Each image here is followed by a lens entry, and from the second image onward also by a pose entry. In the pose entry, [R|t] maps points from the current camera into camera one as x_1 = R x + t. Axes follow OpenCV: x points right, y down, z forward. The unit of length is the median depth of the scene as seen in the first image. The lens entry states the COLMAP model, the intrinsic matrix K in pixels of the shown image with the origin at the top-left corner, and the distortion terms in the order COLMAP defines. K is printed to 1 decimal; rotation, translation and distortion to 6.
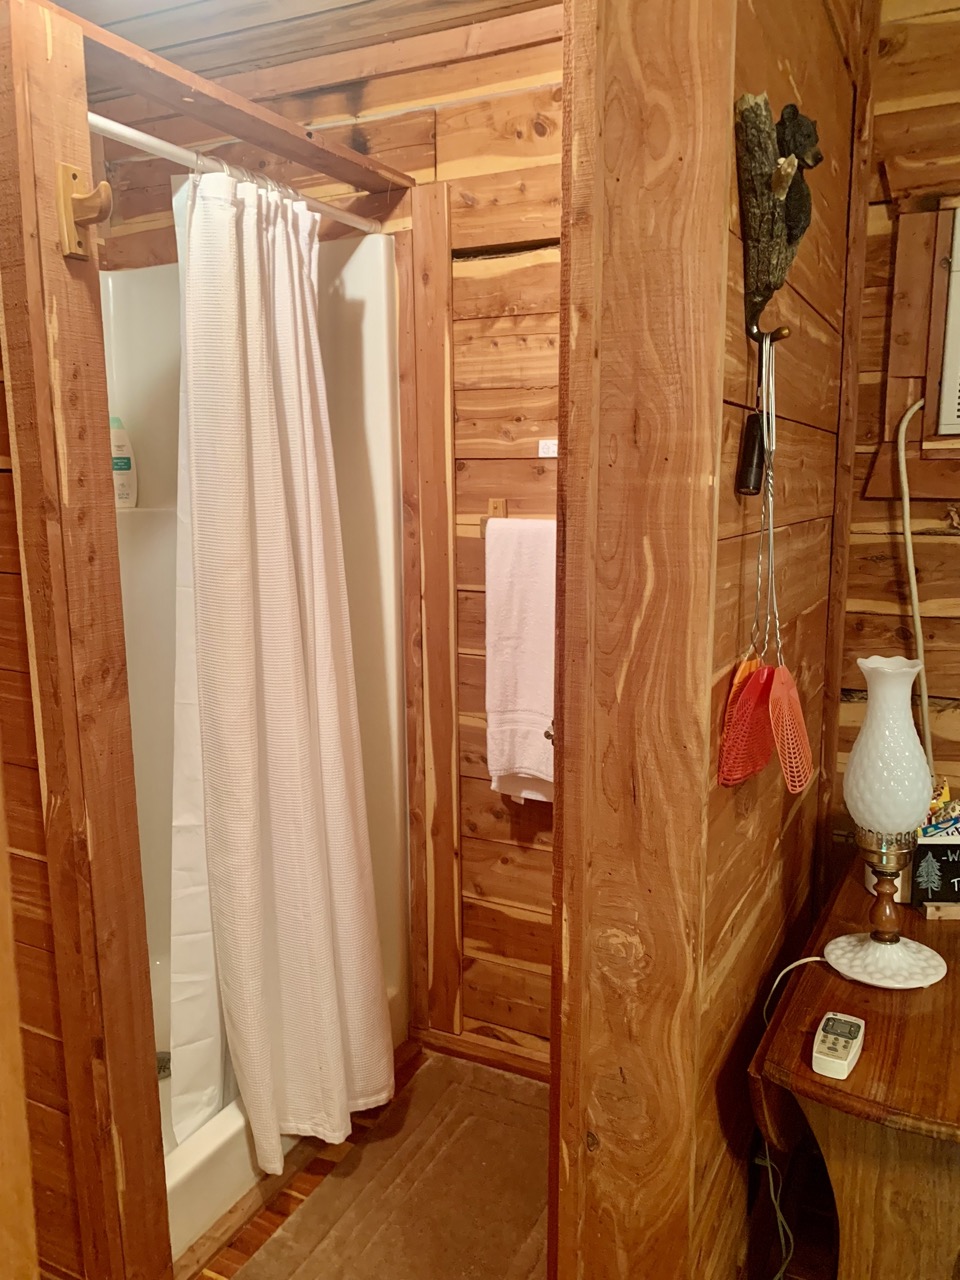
lens RADIAL K [[989.9, 0, 480.0], [0, 989.9, 640.0], [0, 0, 1]] dist [0.005378, -0.009121]
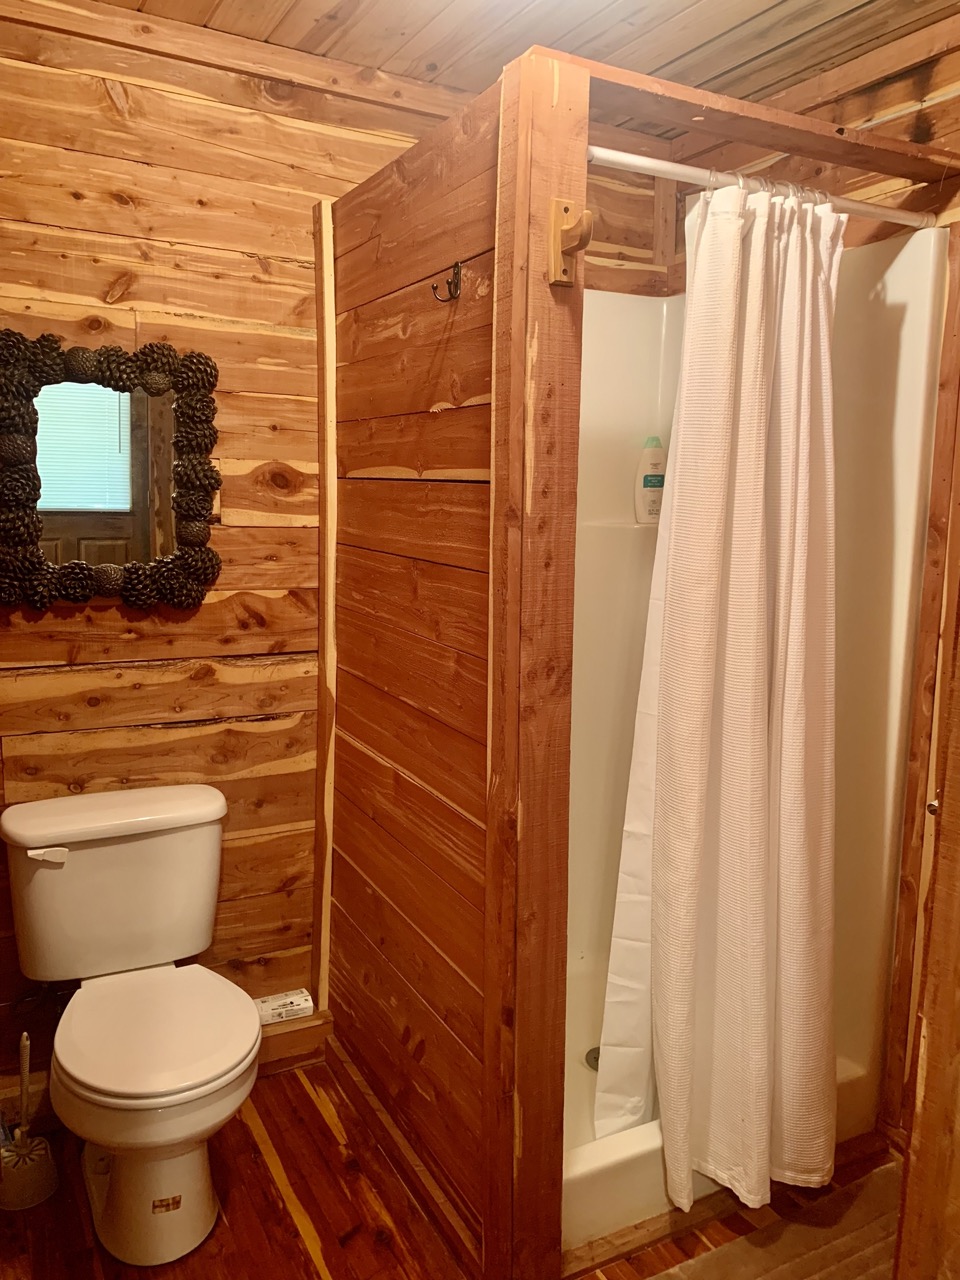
lens RADIAL K [[986.3, 0, 479.4], [0, 986.3, 643.3], [0, 0, 1]] dist [0.005485, -0.004283]
pose [[0.812393, 0.110520, -0.572541, 0.136635], [-0.122333, 0.992326, 0.017972, -0.005214], [0.570134, 0.055440, 0.819679, 0.067703]]
